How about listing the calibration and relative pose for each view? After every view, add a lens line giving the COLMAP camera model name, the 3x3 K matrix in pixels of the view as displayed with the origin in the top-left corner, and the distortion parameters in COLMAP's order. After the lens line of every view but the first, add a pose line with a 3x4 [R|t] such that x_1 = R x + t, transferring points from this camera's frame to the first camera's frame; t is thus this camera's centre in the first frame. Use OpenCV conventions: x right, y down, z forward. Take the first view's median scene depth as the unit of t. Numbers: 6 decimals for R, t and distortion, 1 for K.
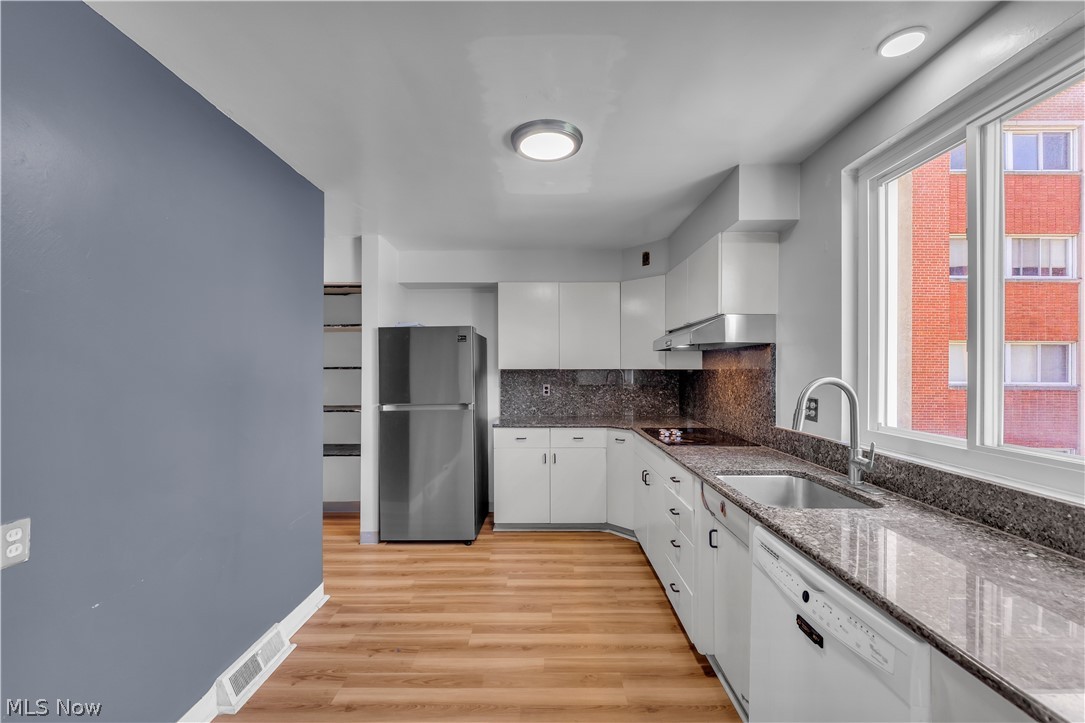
lens RADIAL K [[428.9, 0, 537.4], [0, 428.9, 368.6], [0, 0, 1]] dist [0.001993, 0.000178]
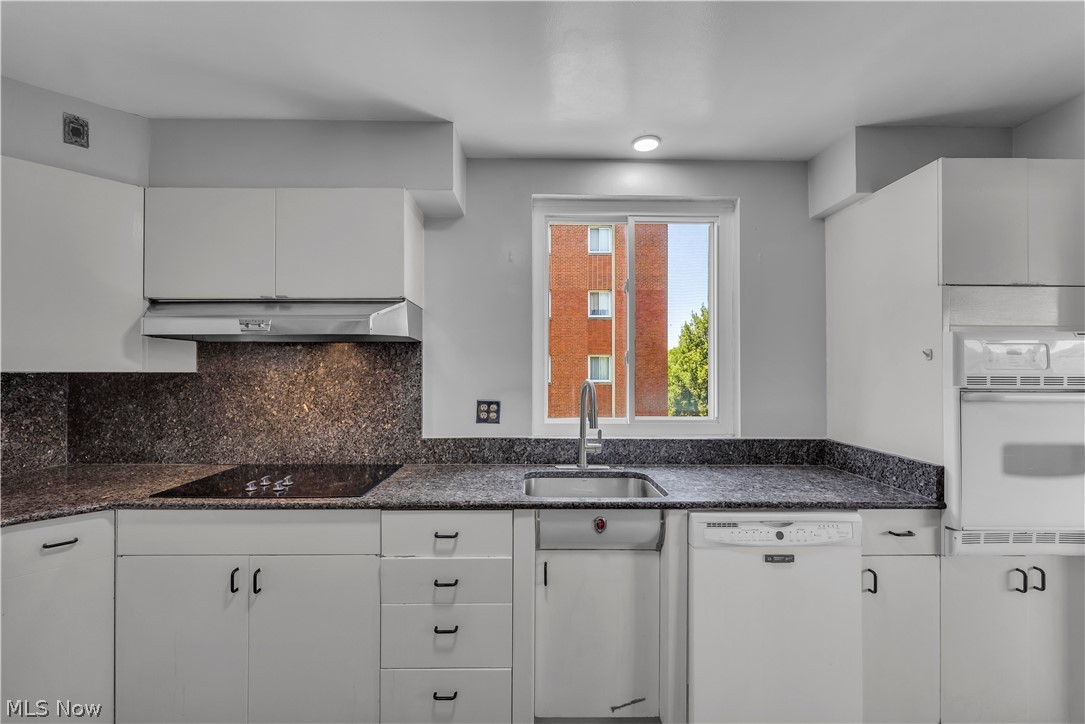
lens RADIAL K [[440.5, 0, 538.9], [0, 440.5, 369.3], [0, 0, 1]] dist [-0.001377, 0.000080]
pose [[-0.018034, 0.007634, 0.999808, -0.403015], [-0.001636, 0.999969, -0.007664, 0.002481], [-0.999836, -0.001774, -0.018021, 0.921240]]
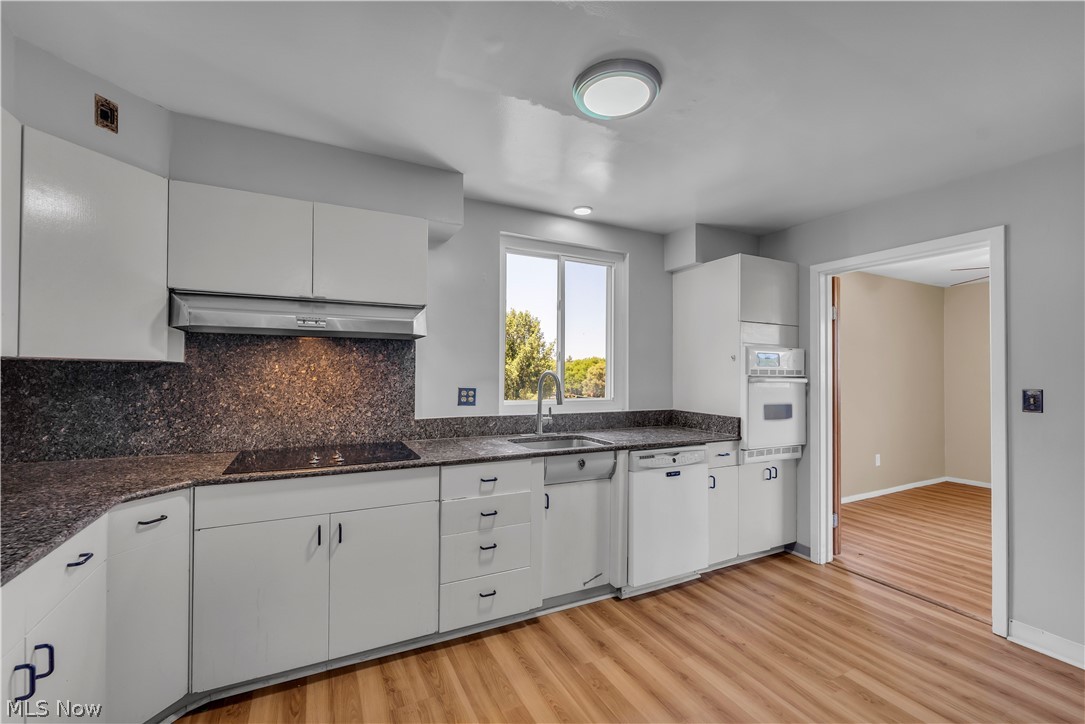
lens RADIAL K [[440.5, 0, 524.0], [0, 440.5, 369.4], [0, 0, 1]] dist [-0.001377, 0.000080]
pose [[-0.430433, 0.004875, 0.902610, -0.637821], [-0.007096, 0.999936, -0.008785, 0.023739], [-0.902595, -0.010186, -0.430370, 1.445275]]
